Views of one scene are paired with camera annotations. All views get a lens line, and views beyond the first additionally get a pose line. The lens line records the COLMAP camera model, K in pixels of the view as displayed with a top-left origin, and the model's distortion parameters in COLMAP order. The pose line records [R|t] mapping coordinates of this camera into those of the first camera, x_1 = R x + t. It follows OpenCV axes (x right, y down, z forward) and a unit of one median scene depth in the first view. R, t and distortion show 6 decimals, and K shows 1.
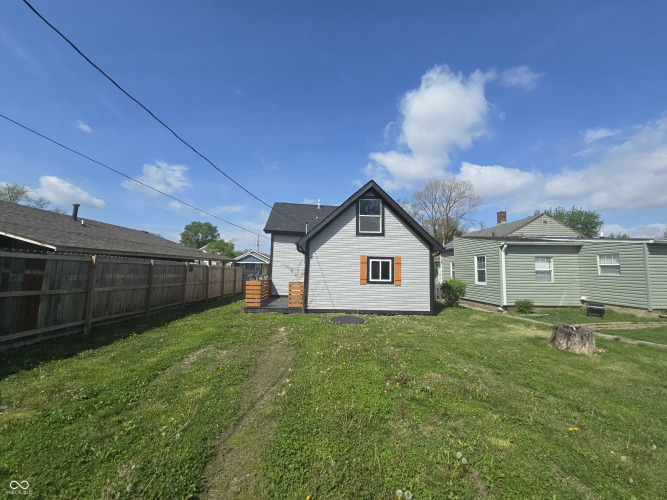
lens RADIAL K [[272.5, 0, 337.1], [0, 272.5, 243.7], [0, 0, 1]] dist [0.008125, -0.006197]
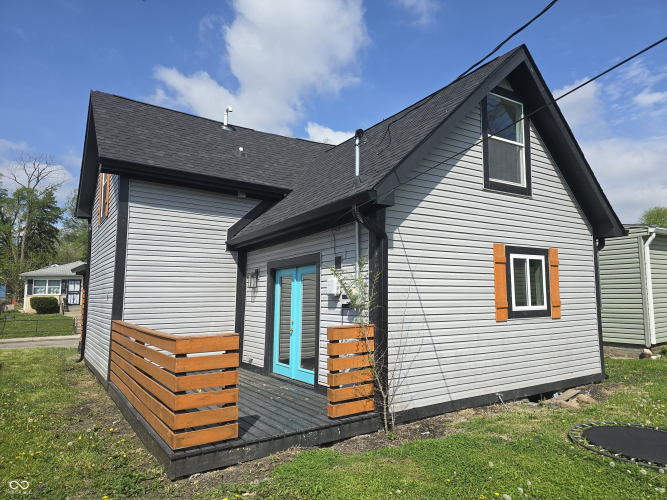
lens RADIAL K [[446.6, 0, 333.4], [0, 446.6, 252.2], [0, 0, 1]] dist [0.059167, -0.055306]
pose [[0.844257, 0.021189, 0.535520, -0.425872], [-0.023531, 0.999720, -0.002458, 0.062711], [-0.535422, -0.010526, 0.844519, 0.607674]]
